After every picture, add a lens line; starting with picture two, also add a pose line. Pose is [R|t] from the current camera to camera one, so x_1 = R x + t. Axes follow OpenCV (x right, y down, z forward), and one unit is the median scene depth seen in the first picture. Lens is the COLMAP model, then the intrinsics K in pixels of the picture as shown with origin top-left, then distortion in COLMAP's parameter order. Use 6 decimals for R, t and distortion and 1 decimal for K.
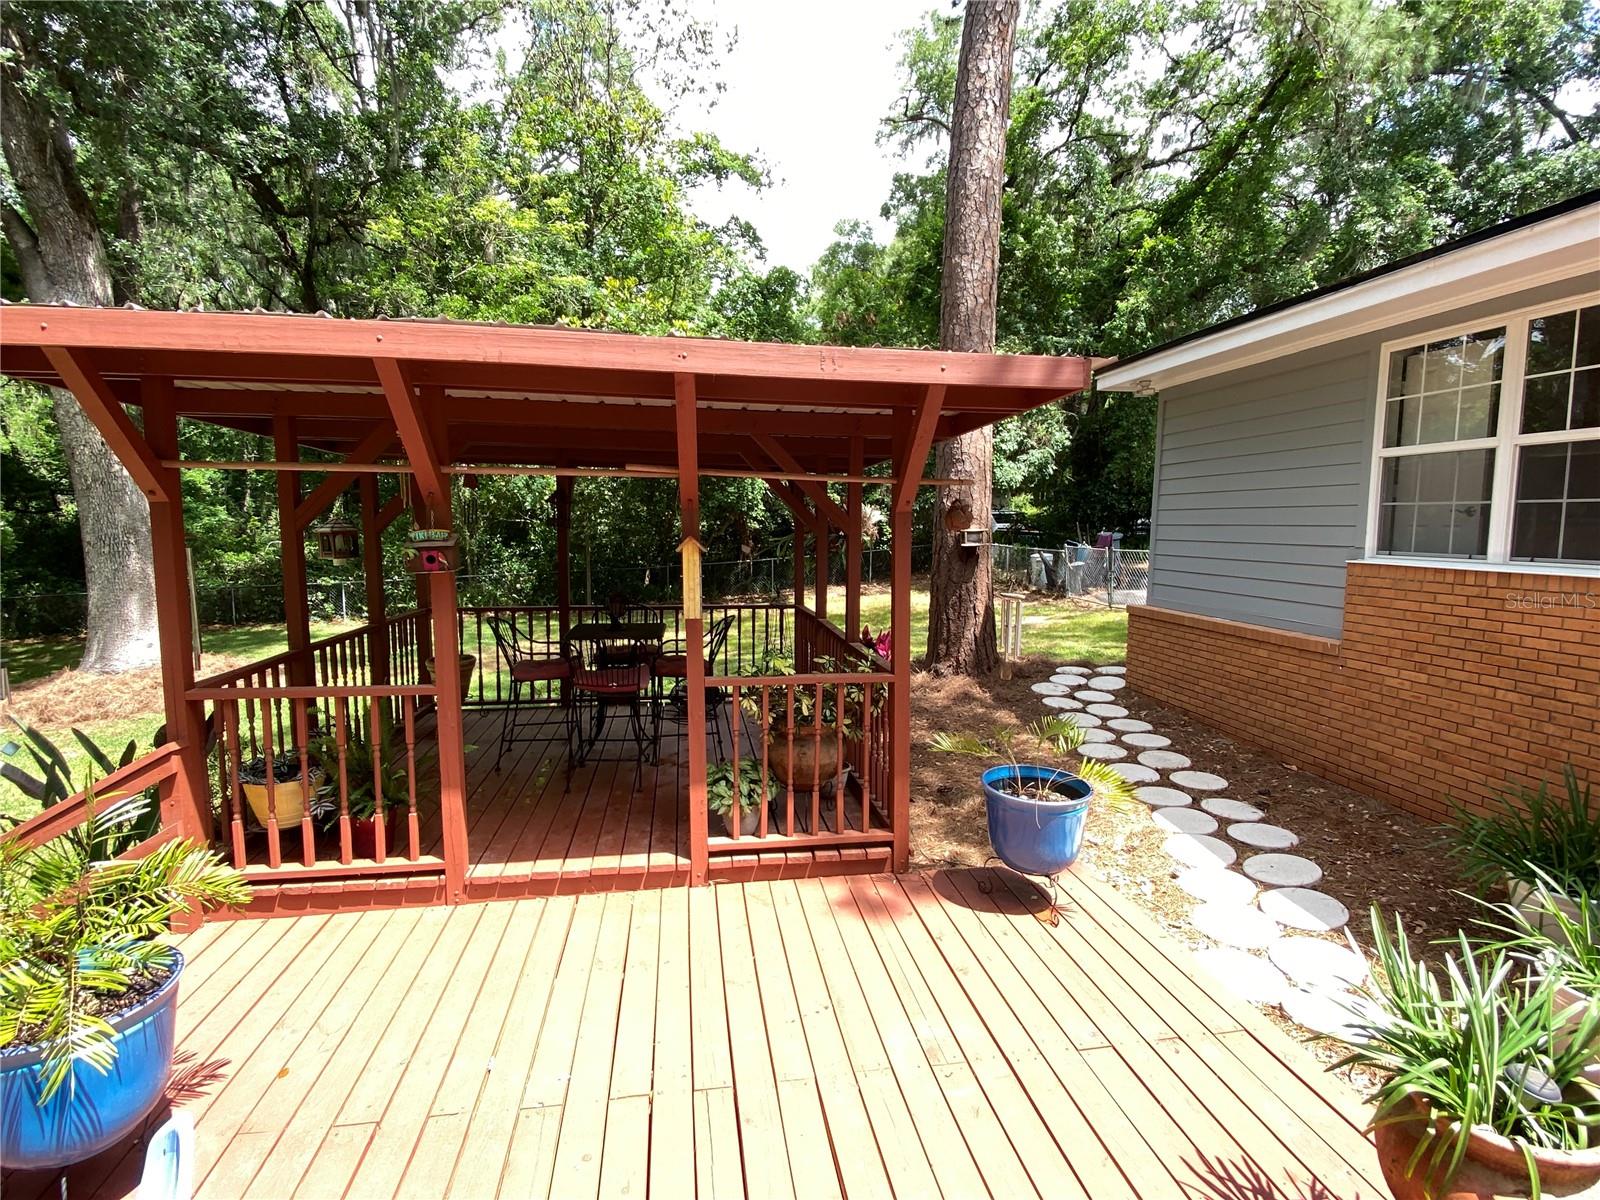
lens RADIAL K [[757.0, 0, 802.5], [0, 757.0, 602.2], [0, 0, 1]] dist [-0.002494, -0.000377]
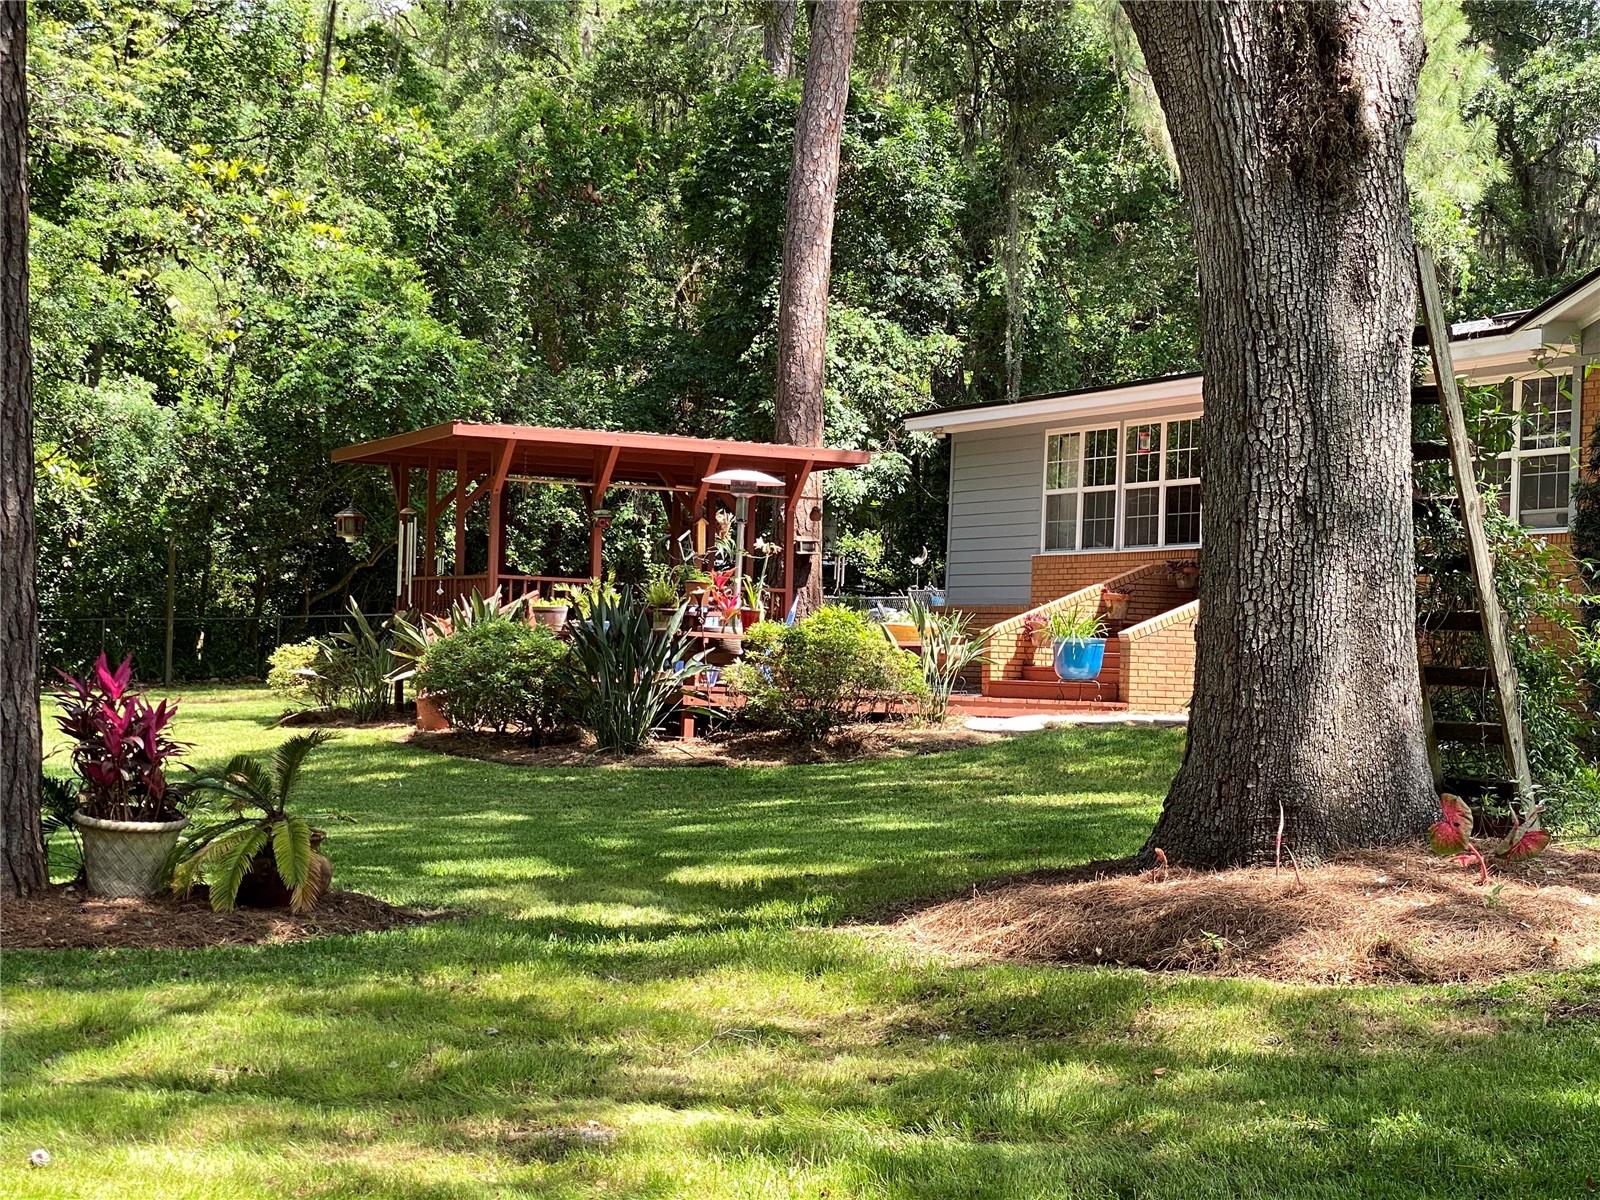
lens RADIAL K [[3135.0, 0, 800.2], [0, 3135.0, 600.2], [0, 0, 1]] dist [0.009762, 0.000000]
pose [[0.969765, 0.031290, 0.242027, -0.955640], [-0.002530, 0.992982, -0.118239, 0.571920], [-0.244028, 0.114051, 0.963038, -3.659526]]
